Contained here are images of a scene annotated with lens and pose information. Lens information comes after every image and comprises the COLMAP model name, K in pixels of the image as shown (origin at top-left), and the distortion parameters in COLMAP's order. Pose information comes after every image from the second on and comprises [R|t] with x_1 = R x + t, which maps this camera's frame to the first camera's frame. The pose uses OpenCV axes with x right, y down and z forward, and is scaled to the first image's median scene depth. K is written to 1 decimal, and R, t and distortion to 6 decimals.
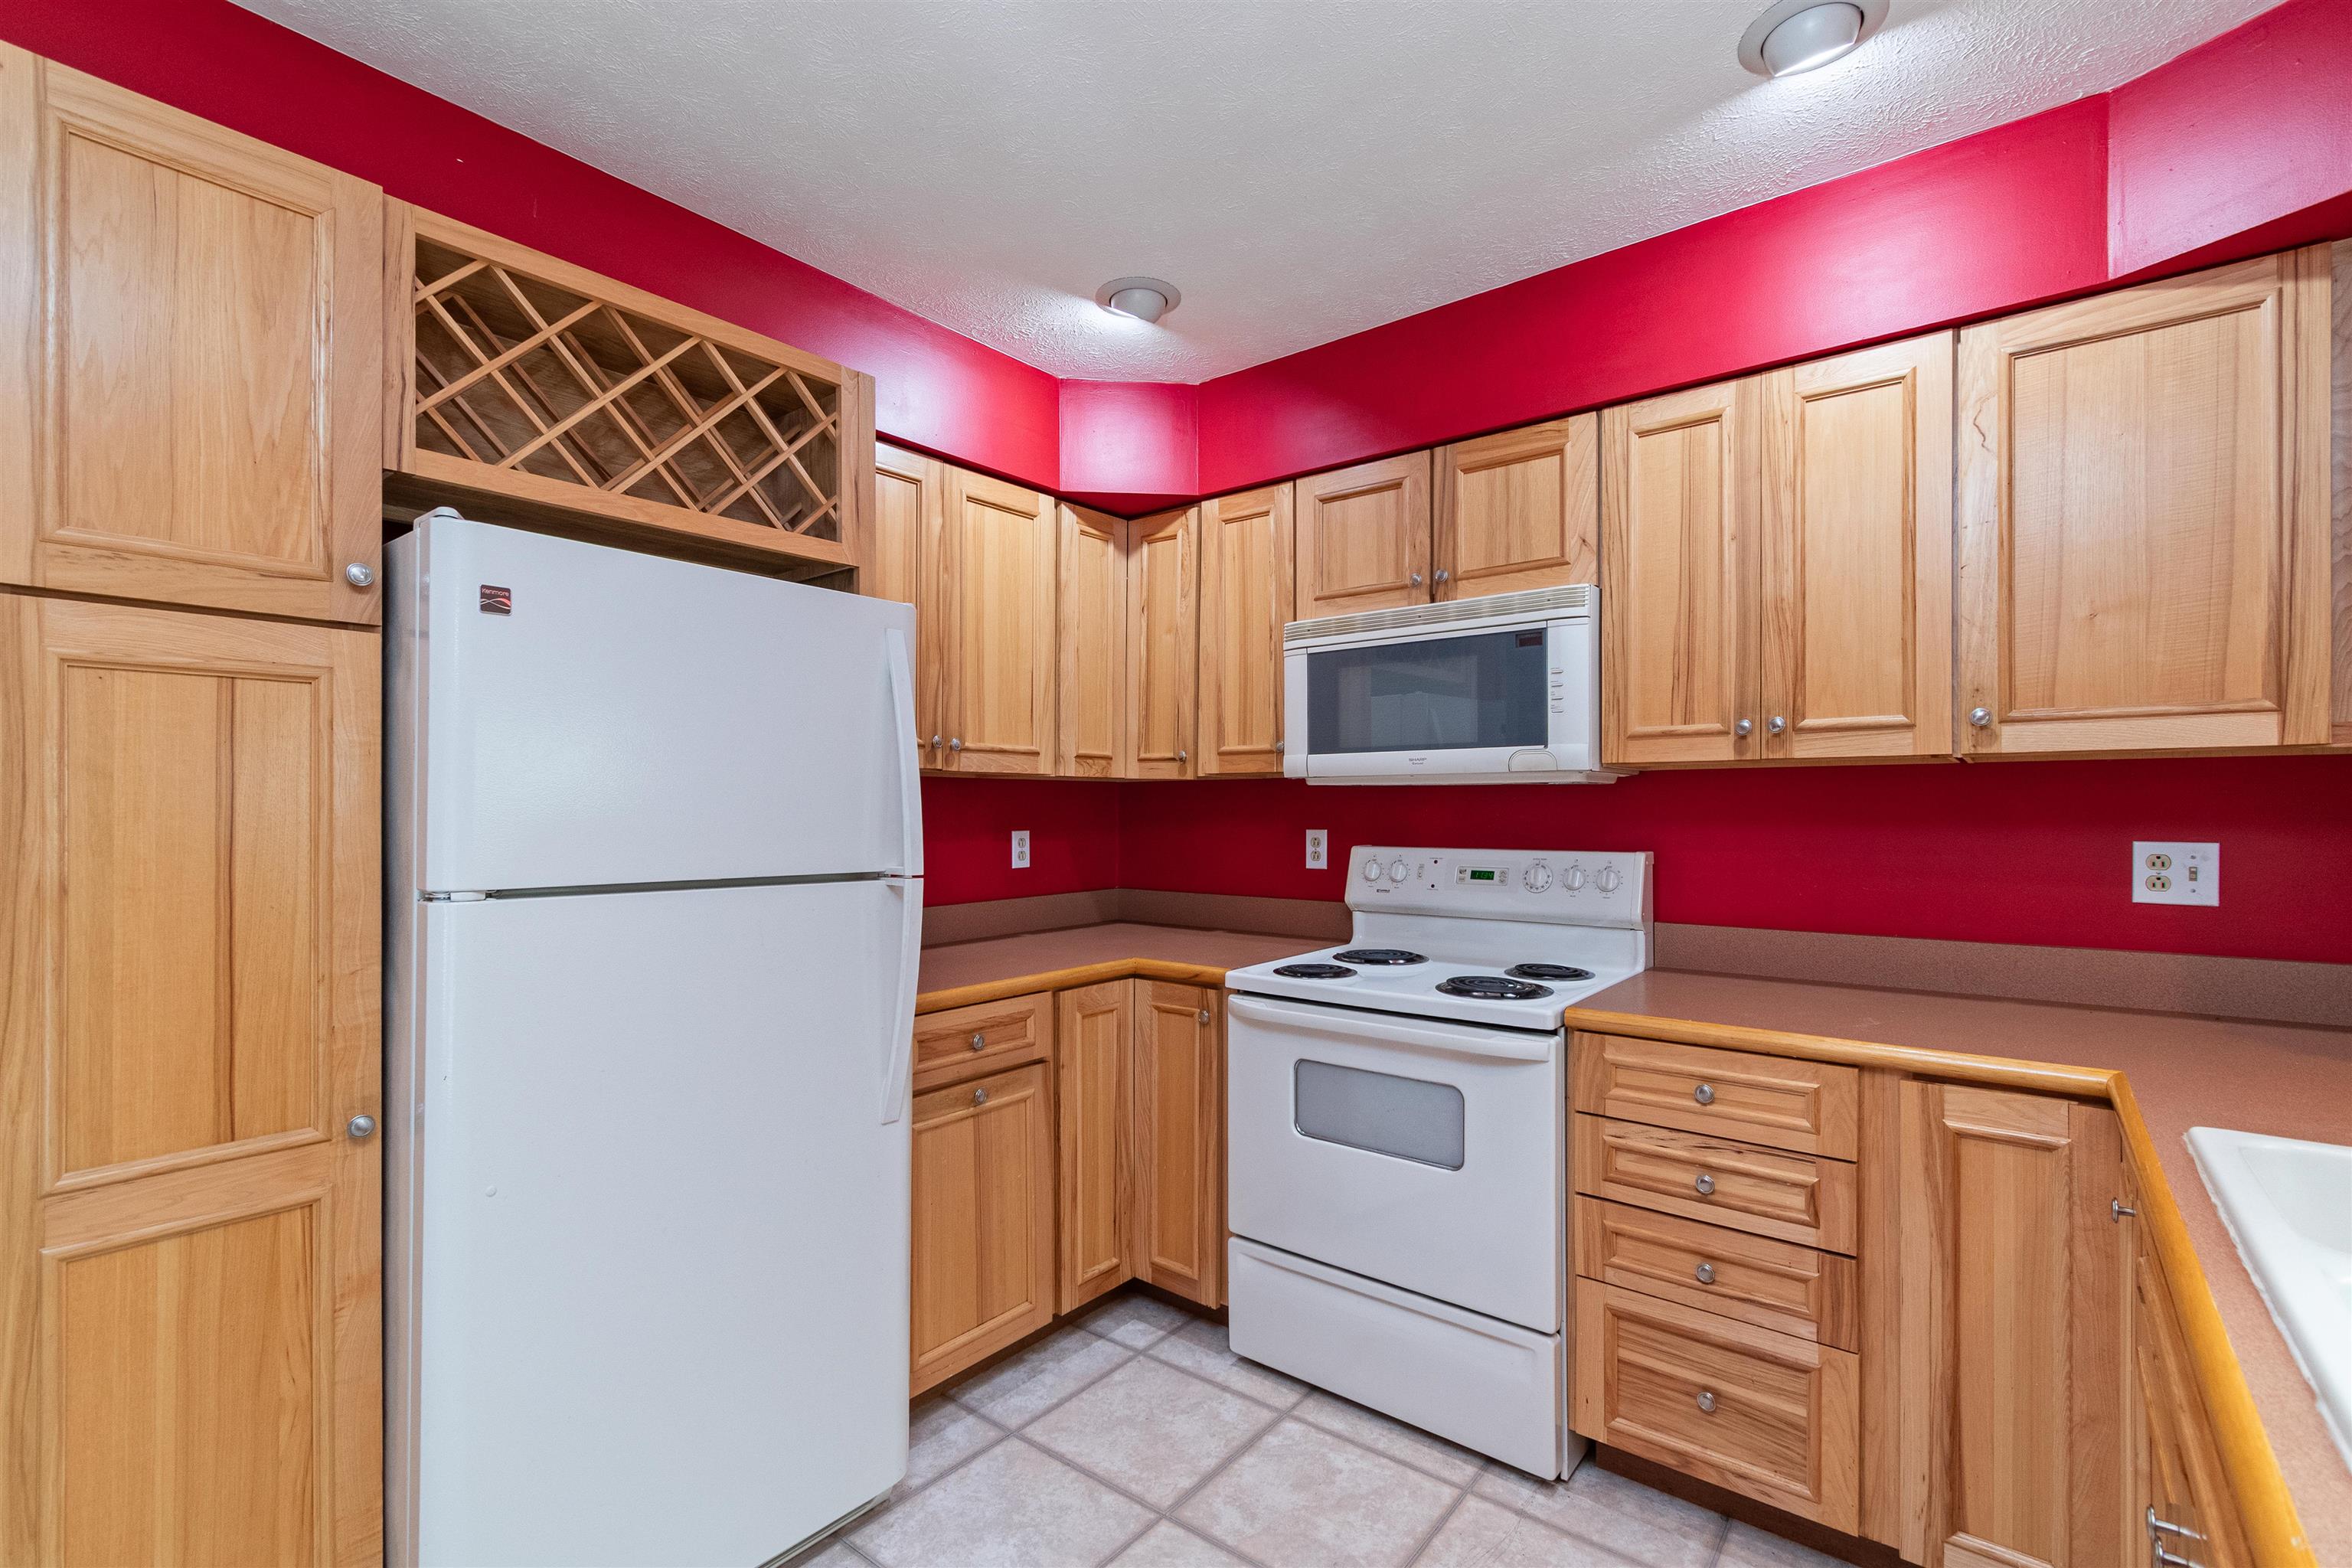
lens RADIAL K [[1043.9, 0, 1183.4], [0, 1043.9, 809.5], [0, 0, 1]] dist [0.003793, -0.003357]
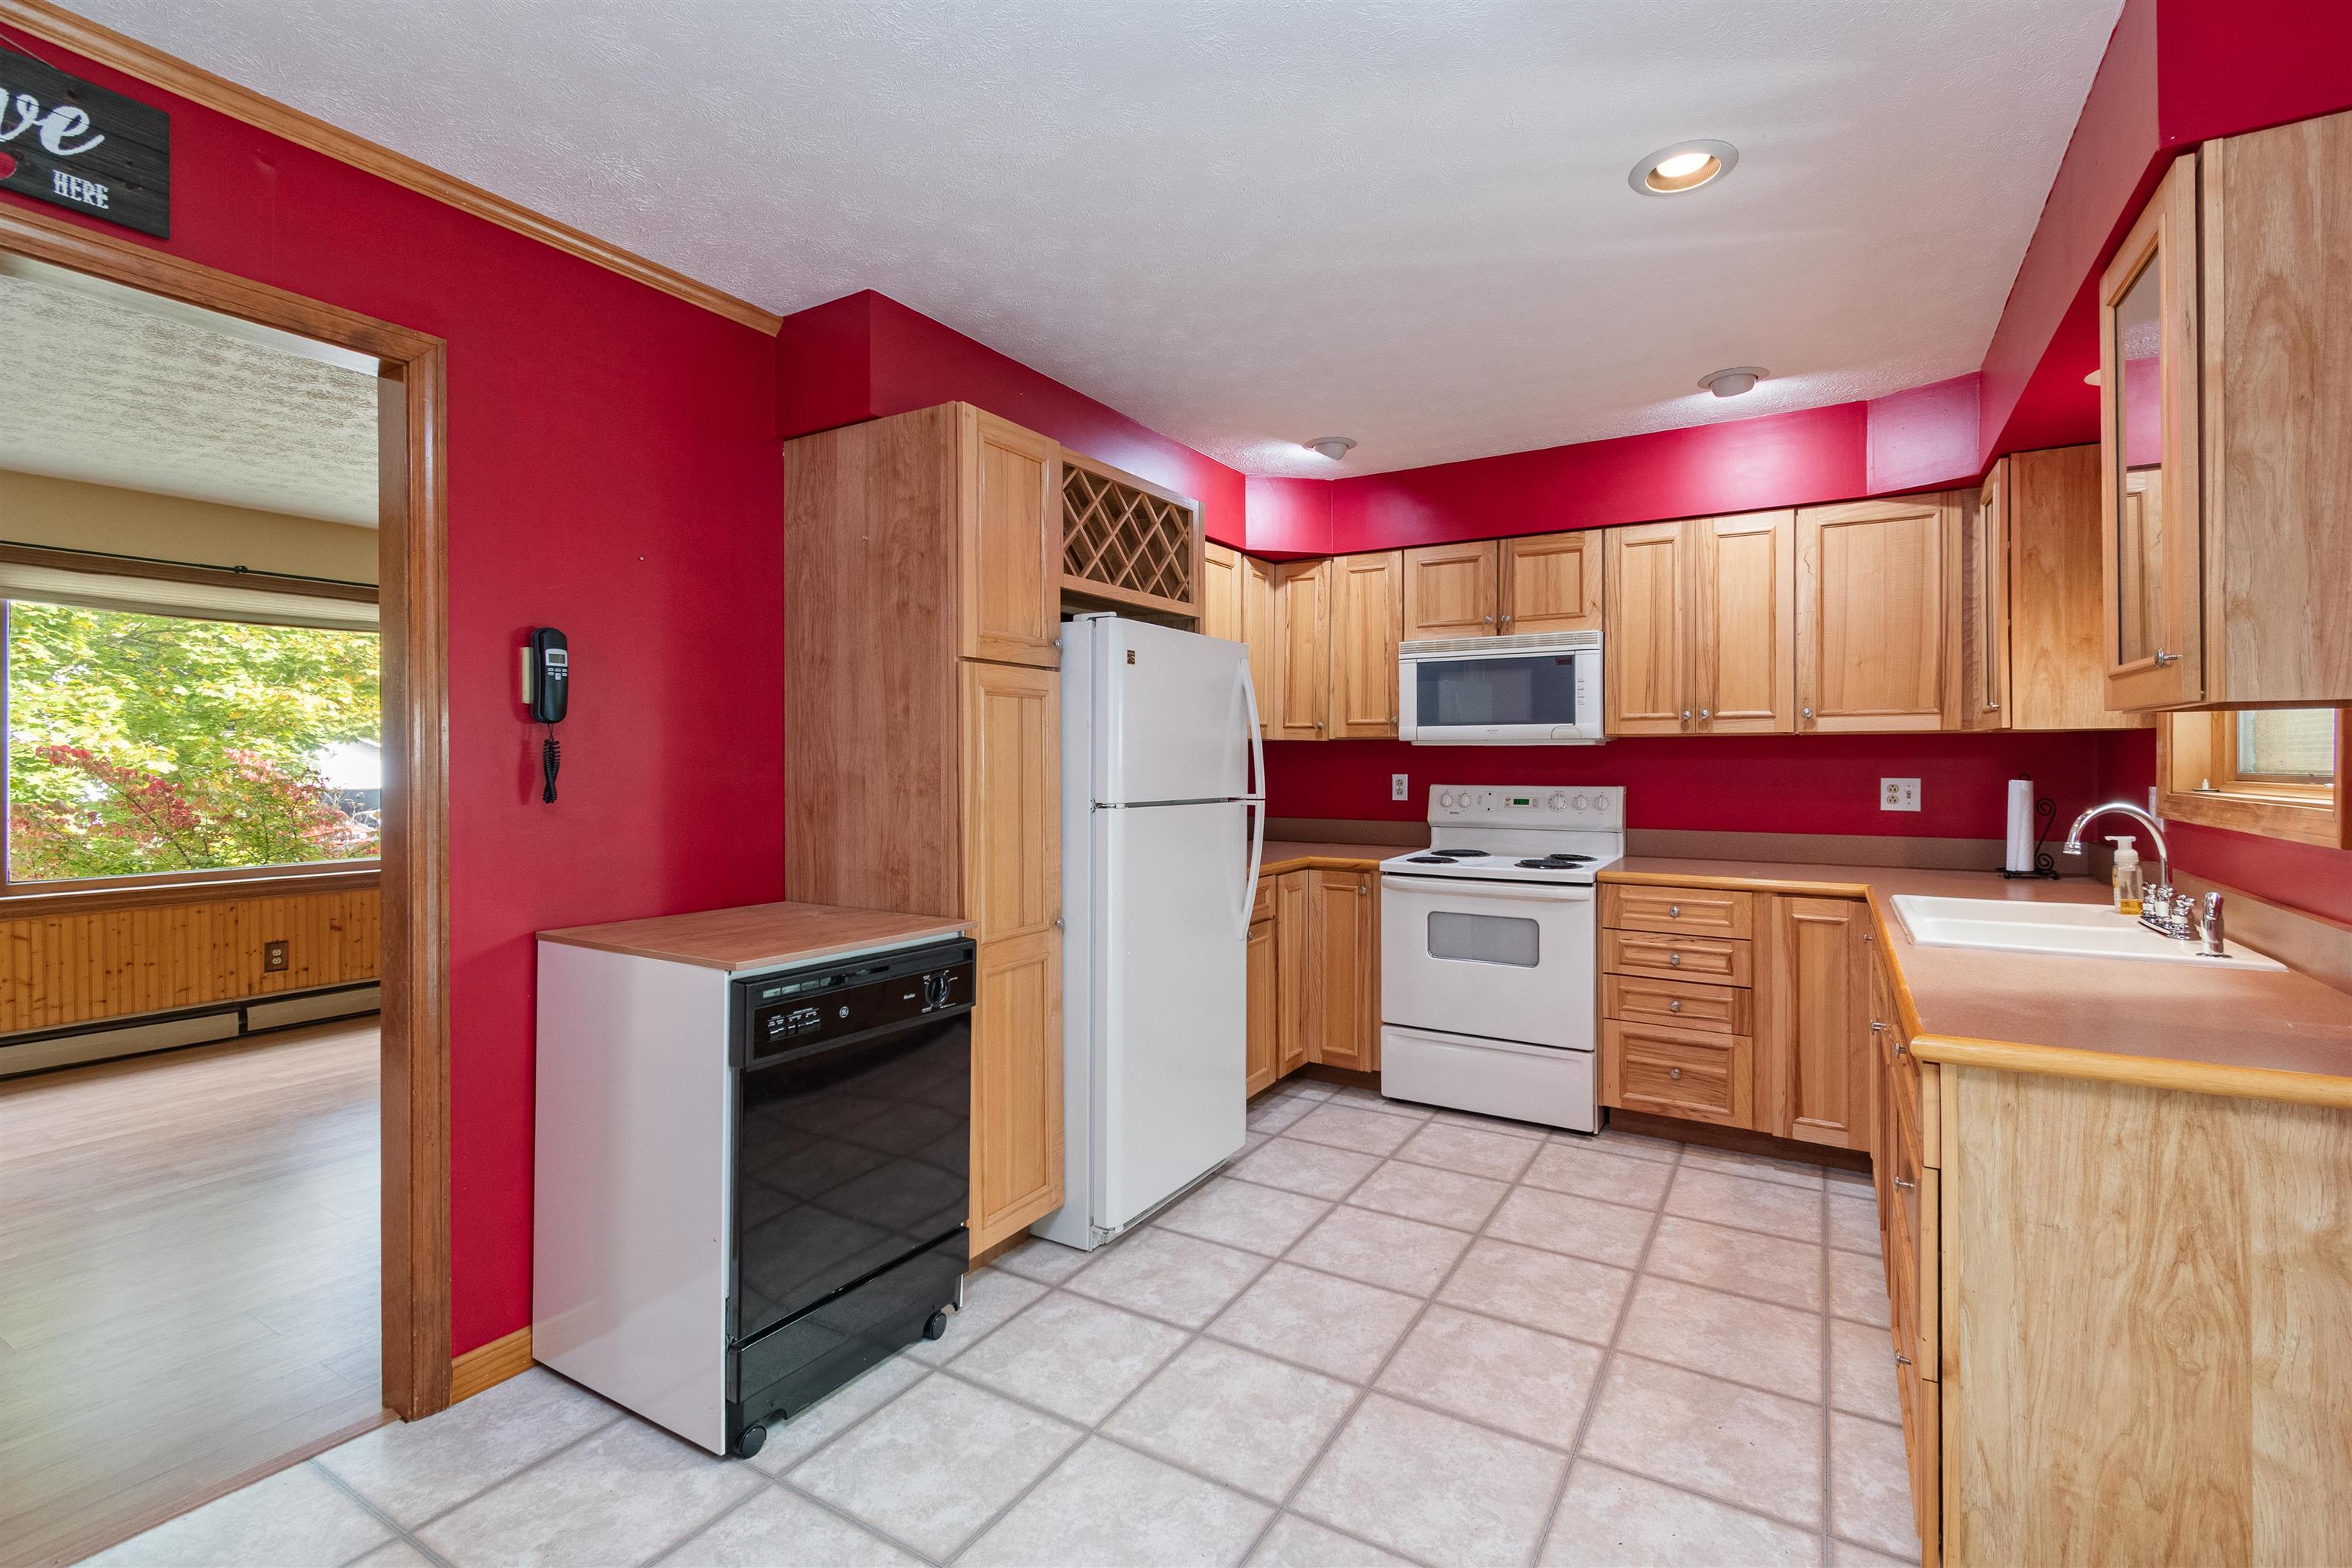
lens RADIAL K [[1060.7, 0, 1189.0], [0, 1060.7, 758.6], [0, 0, 1]] dist [0.001814, -0.001616]
pose [[0.990849, -0.000494, 0.134976, -0.553168], [0.000512, 1.000000, -0.000095, -0.004617], [-0.134976, 0.000164, 0.990849, -0.687455]]
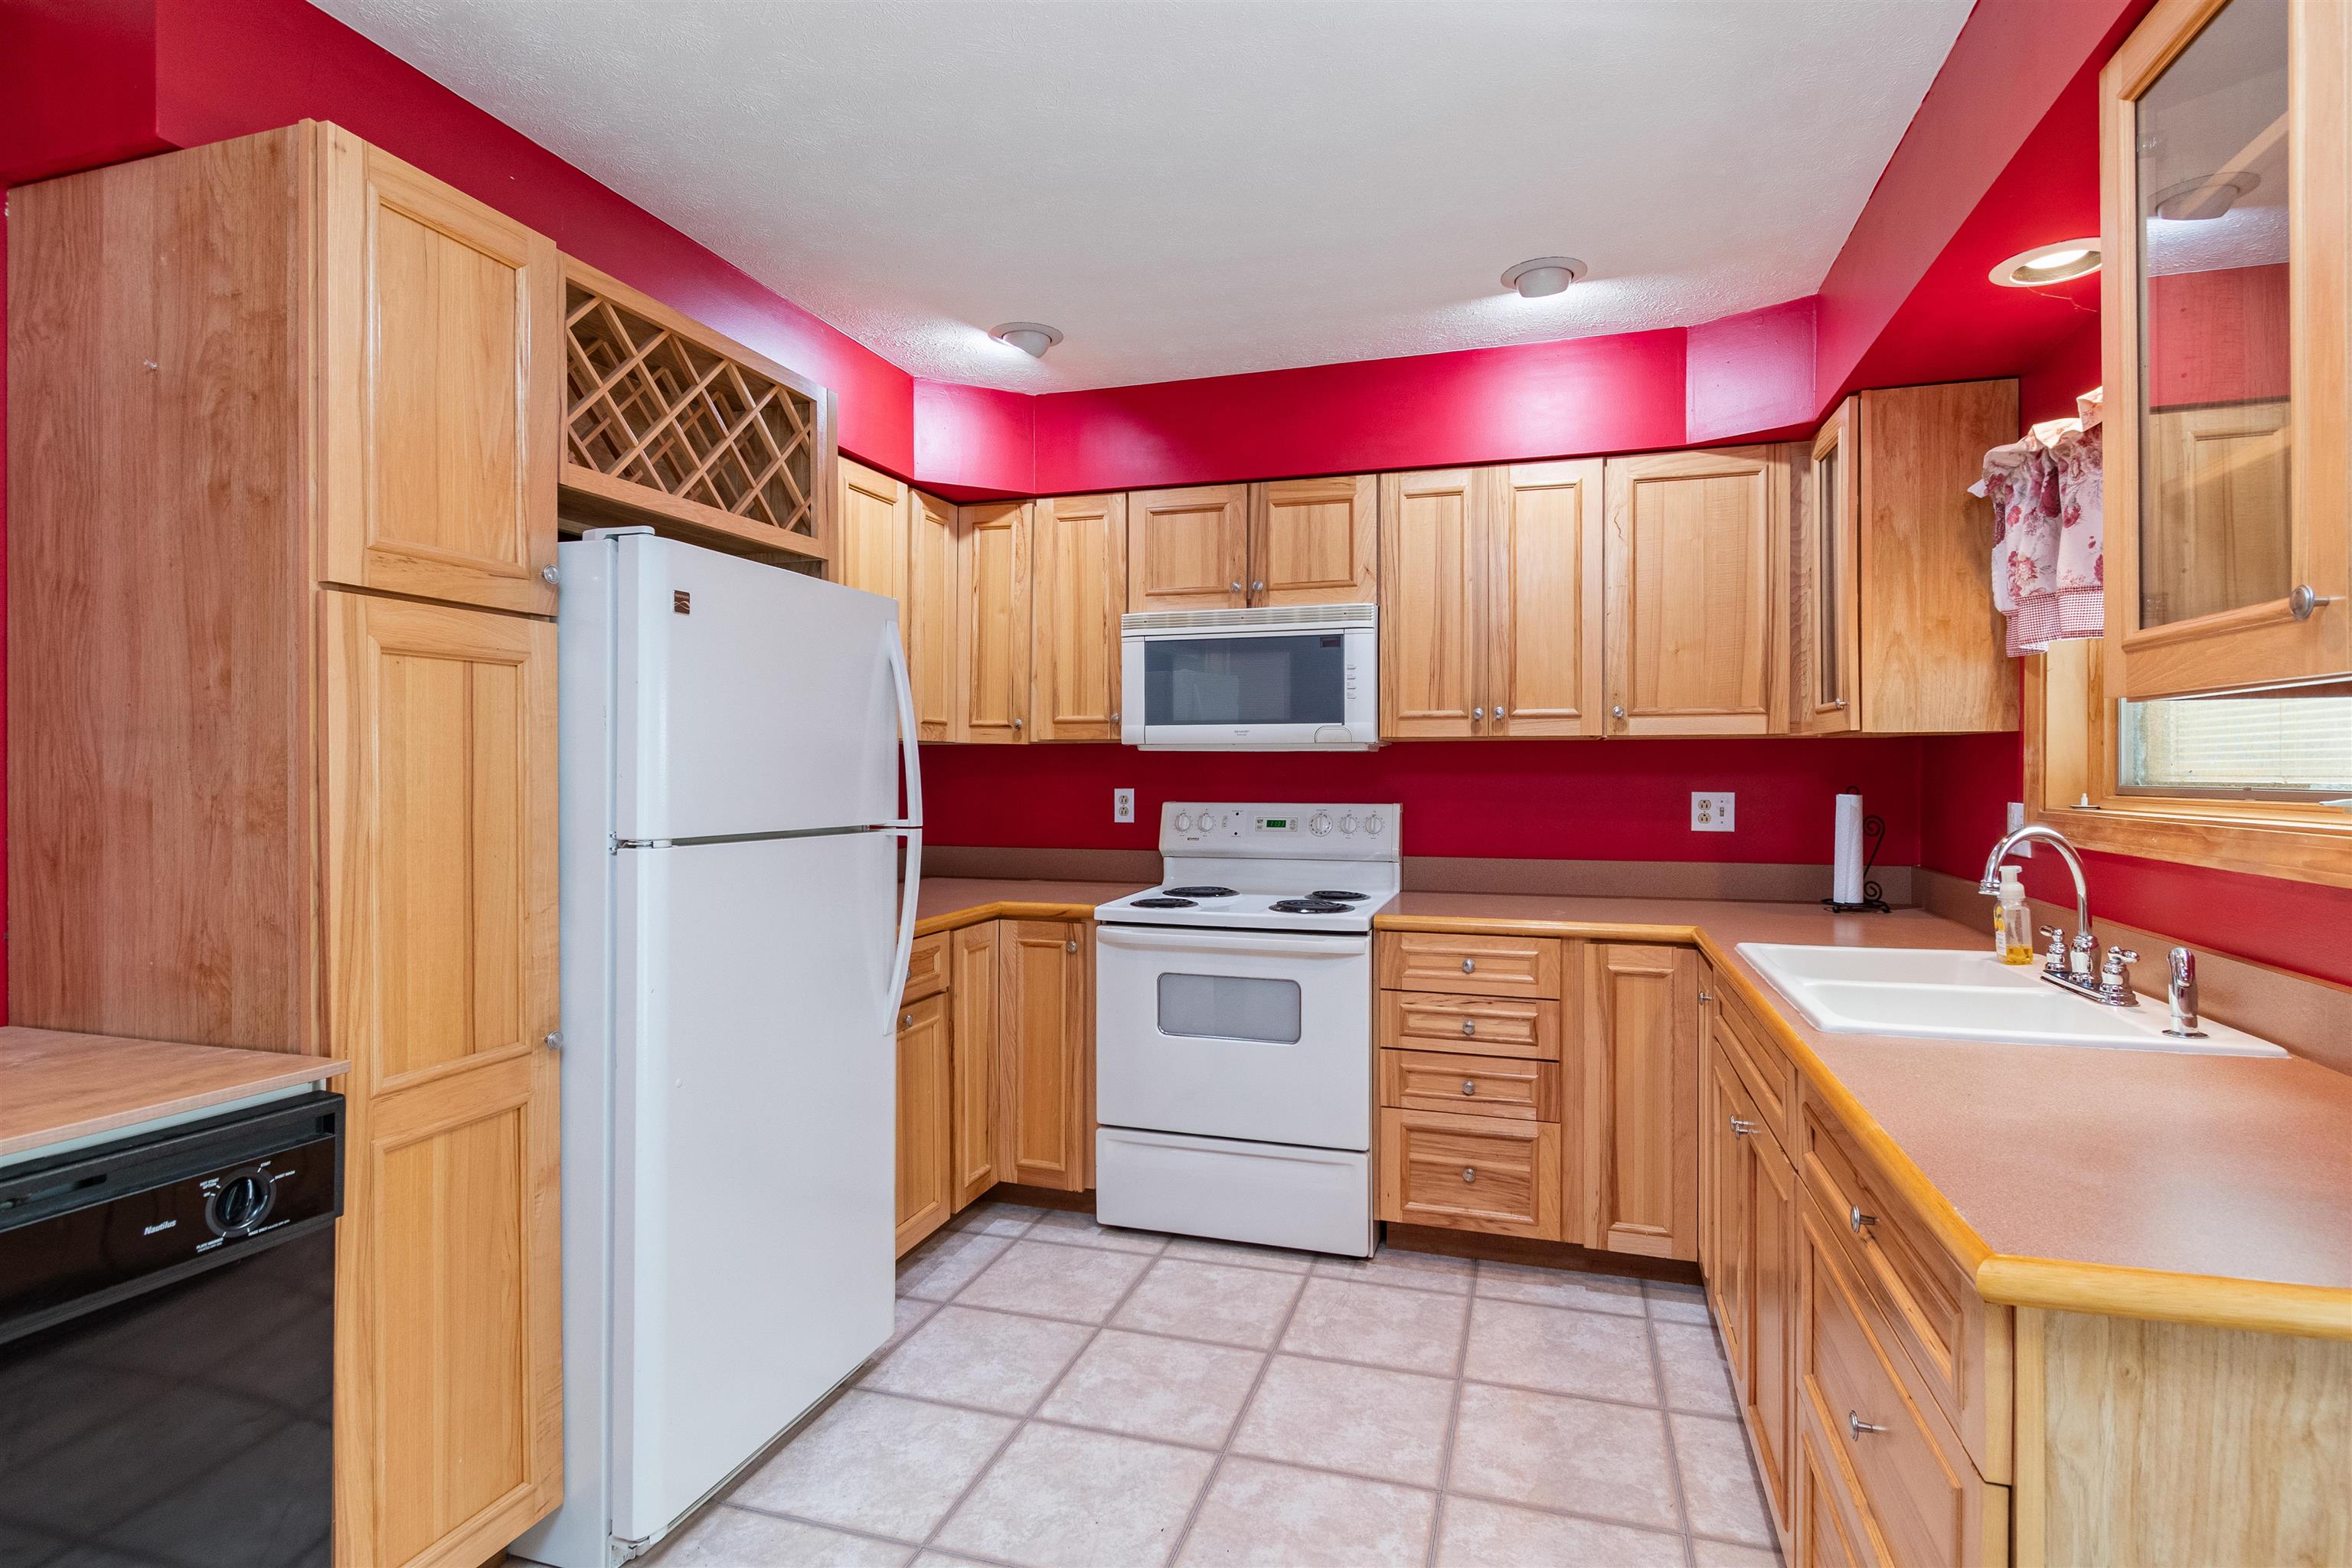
lens RADIAL K [[1172.7, 0, 1189.2], [0, 1172.7, 773.5], [0, 0, 1]] dist [-0.000525, -0.000049]
pose [[0.930555, -0.001060, 0.366152, -0.408667], [-0.000225, 0.999994, 0.003468, -0.002736], [-0.366153, -0.003309, 0.930549, -0.337640]]
